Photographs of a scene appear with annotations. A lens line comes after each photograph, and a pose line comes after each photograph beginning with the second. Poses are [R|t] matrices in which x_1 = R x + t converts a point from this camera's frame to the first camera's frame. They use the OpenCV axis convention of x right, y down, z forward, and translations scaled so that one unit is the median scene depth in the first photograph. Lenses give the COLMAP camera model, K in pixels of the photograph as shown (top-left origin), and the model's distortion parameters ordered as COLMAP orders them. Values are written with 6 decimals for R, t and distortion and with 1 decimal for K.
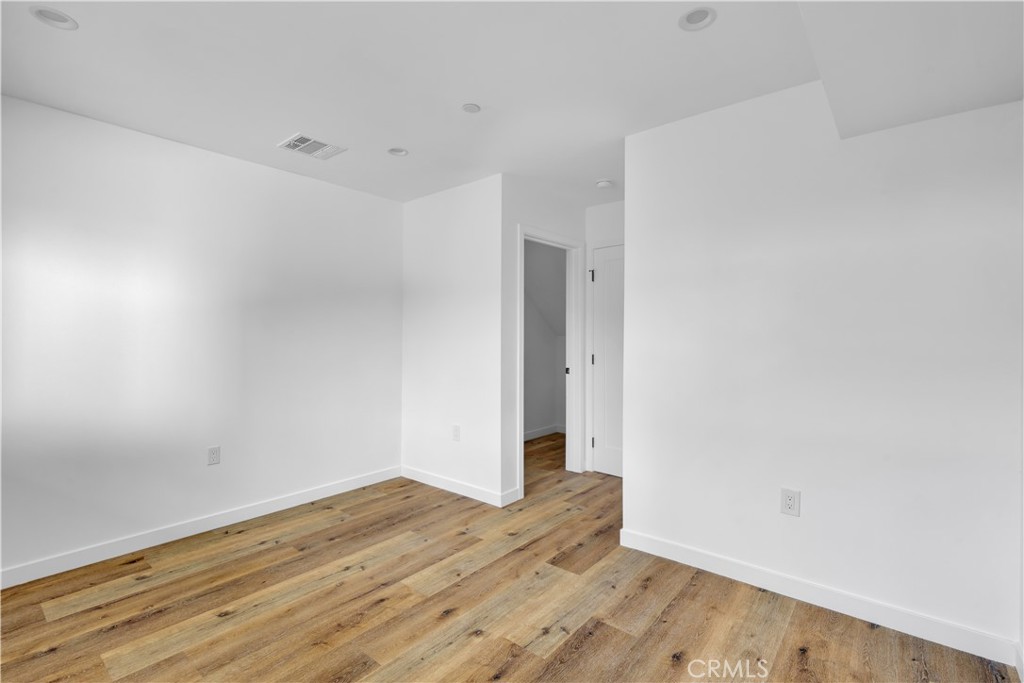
lens RADIAL K [[463.9, 0, 511.8], [0, 463.9, 339.6], [0, 0, 1]] dist [0.007456, -0.000020]
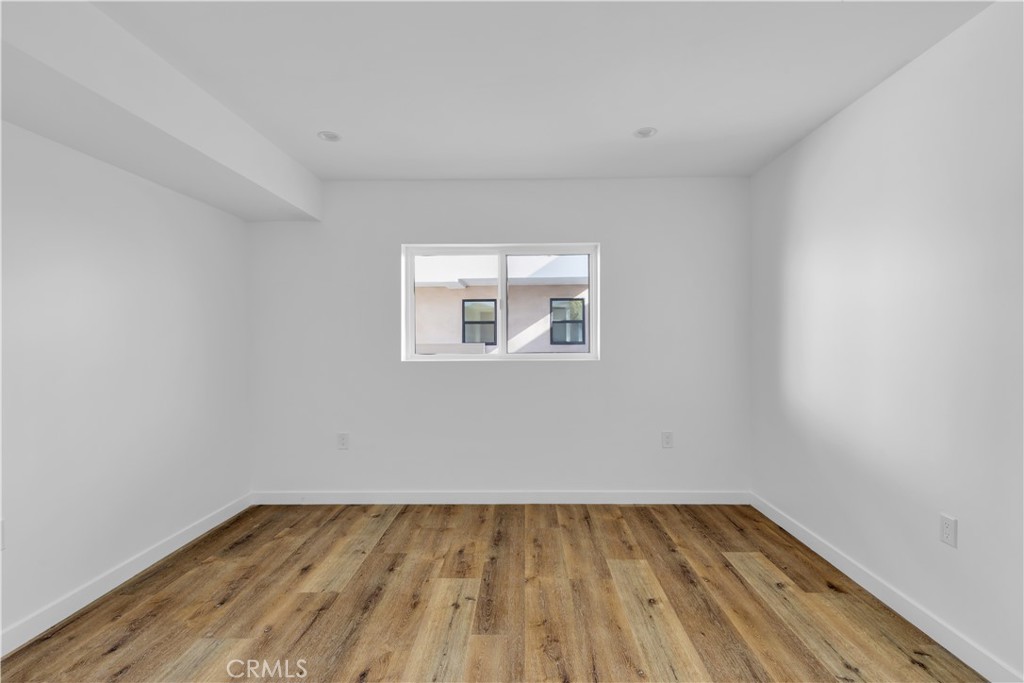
lens RADIAL K [[463.9, 0, 514.4], [0, 463.9, 339.6], [0, 0, 1]] dist [0.007456, -0.000020]
pose [[-0.784032, 0.008639, -0.620661, 0.246014], [0.001261, 0.999923, 0.012325, -0.013018], [0.620720, 0.008881, -0.783982, 1.471984]]
